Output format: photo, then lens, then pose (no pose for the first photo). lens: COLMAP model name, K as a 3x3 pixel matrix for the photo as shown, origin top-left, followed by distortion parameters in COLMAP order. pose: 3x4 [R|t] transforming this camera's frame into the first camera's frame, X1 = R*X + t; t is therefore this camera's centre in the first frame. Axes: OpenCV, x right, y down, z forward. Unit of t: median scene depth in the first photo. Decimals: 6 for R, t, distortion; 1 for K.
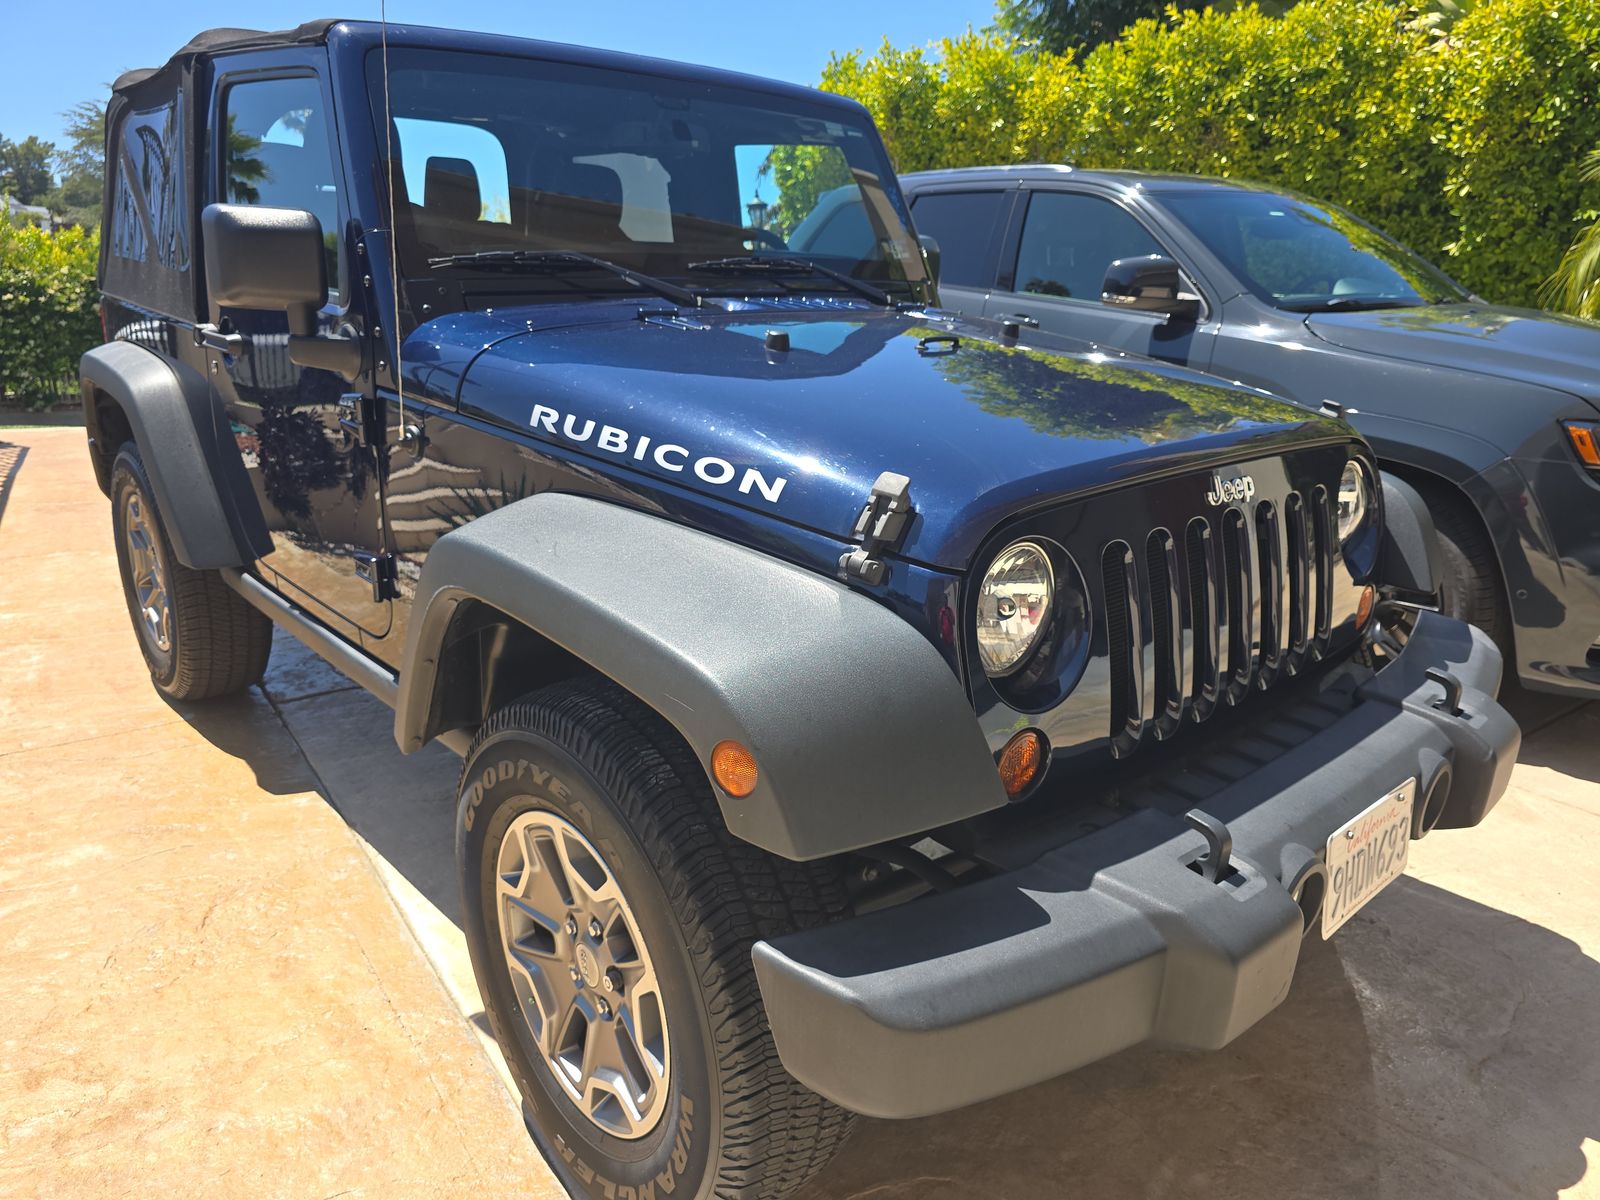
lens RADIAL K [[1070.3, 0, 800.0], [0, 1070.3, 600.0], [0, 0, 1]] dist [0.006124, 0.001712]
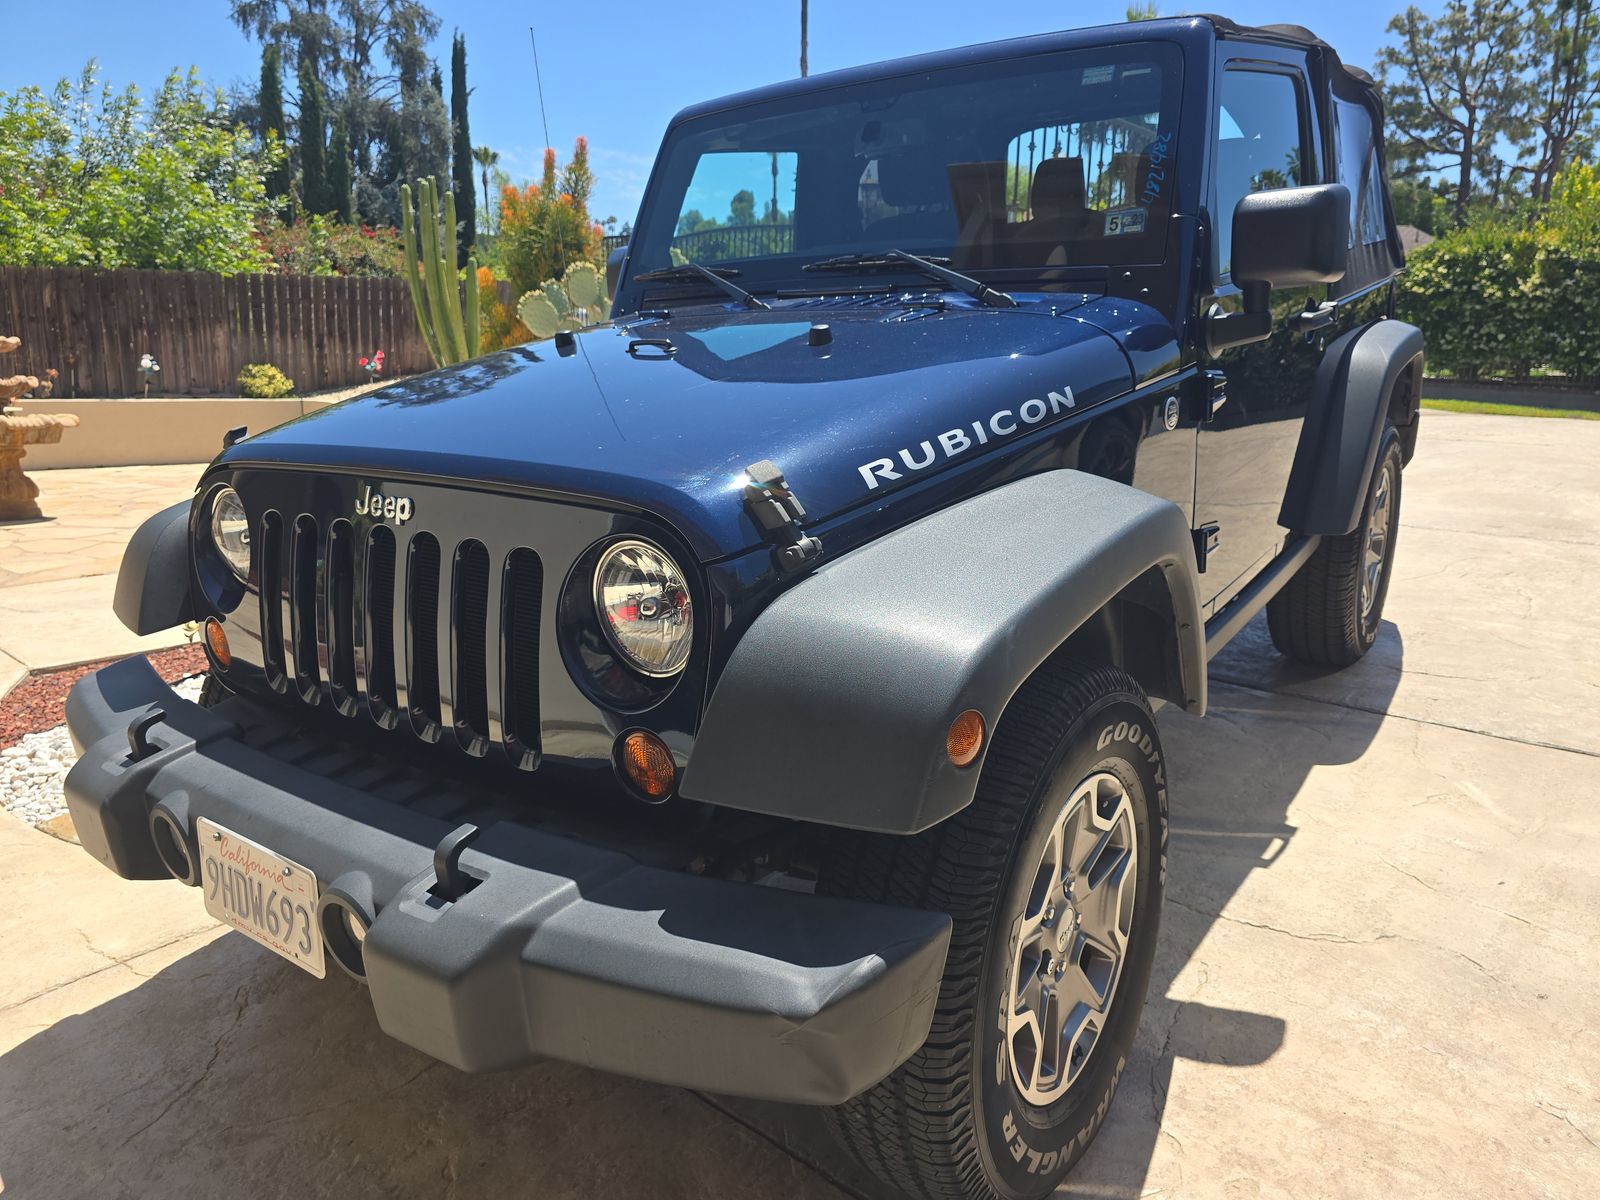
lens RADIAL K [[1070.3, 0, 800.0], [0, 1070.3, 600.0], [0, 0, 1]] dist [0.006124, 0.001712]
pose [[0.228848, 0.250311, -0.940730, 0.815408], [-0.236374, 0.951742, 0.195739, -0.172056], [0.944328, 0.177570, 0.276971, 0.635498]]
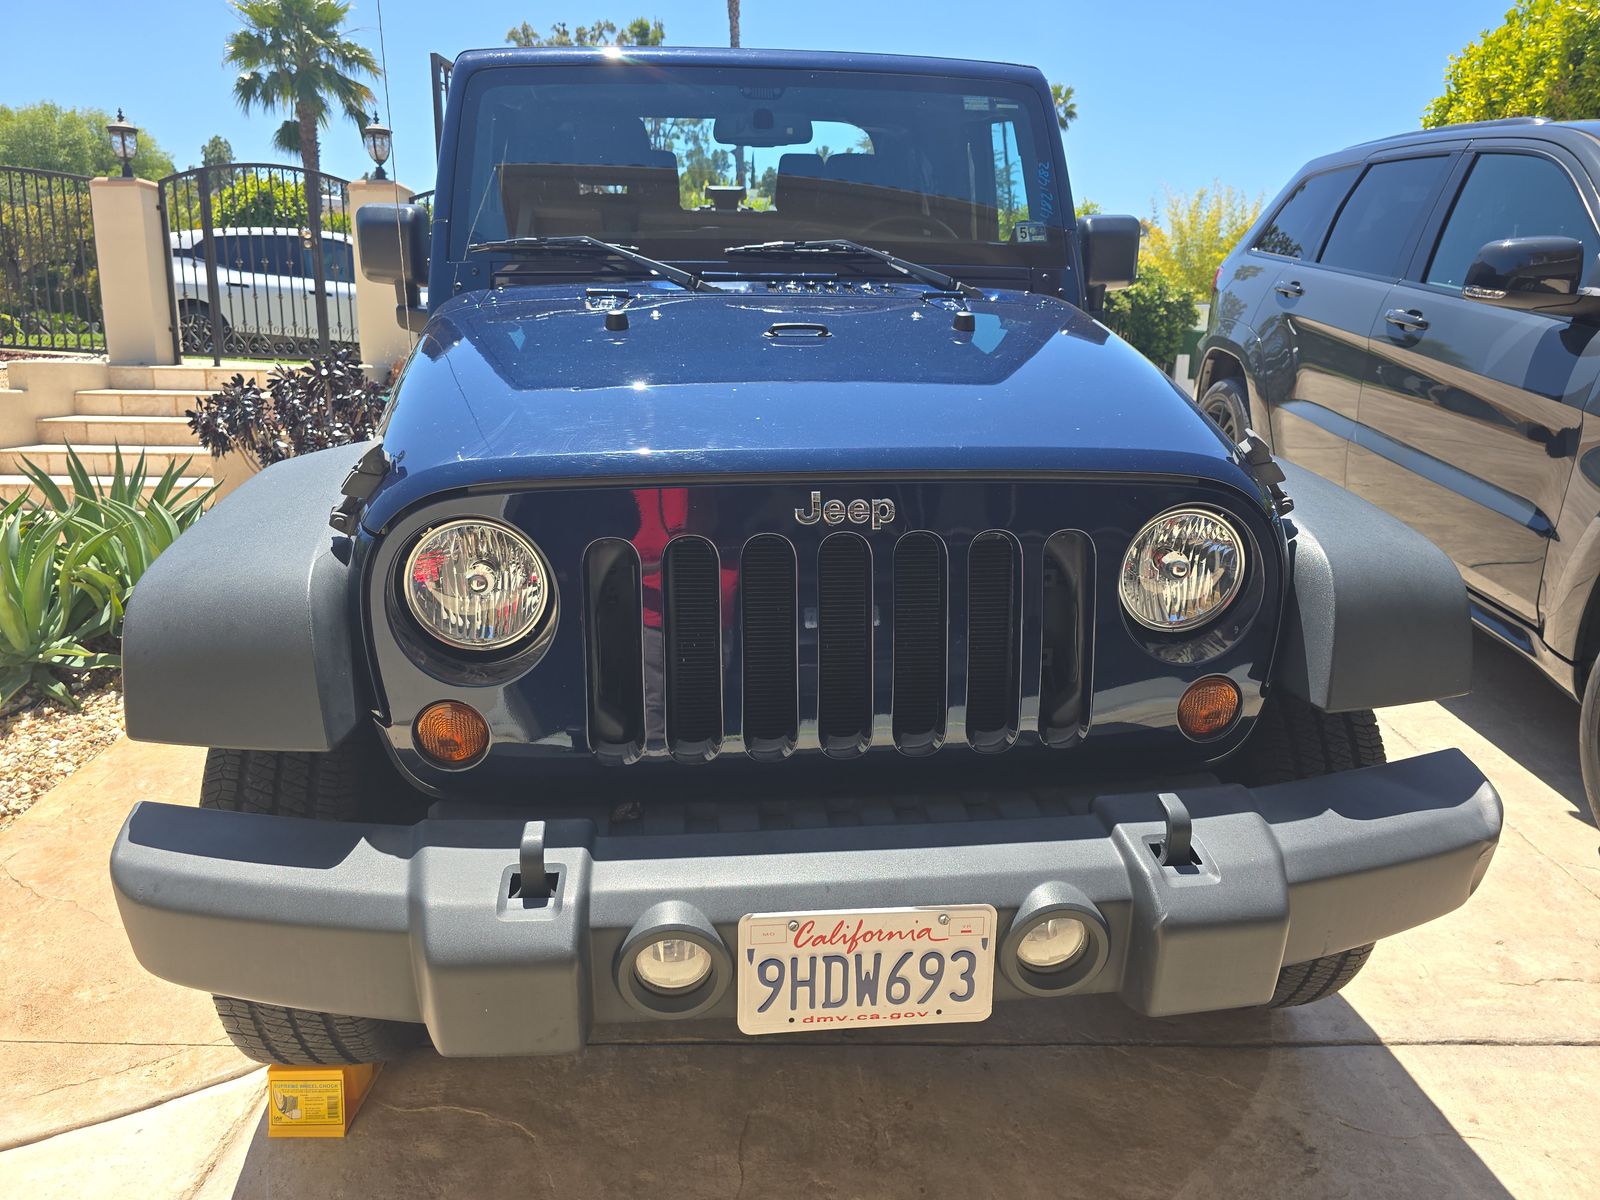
lens RADIAL K [[1070.3, 0, 800.0], [0, 1070.3, 600.0], [0, 0, 1]] dist [0.006124, 0.001712]
pose [[0.810541, 0.175735, -0.558696, 0.499322], [-0.171382, 0.983335, 0.060667, -0.044926], [0.560046, 0.046577, 0.827151, 0.162480]]
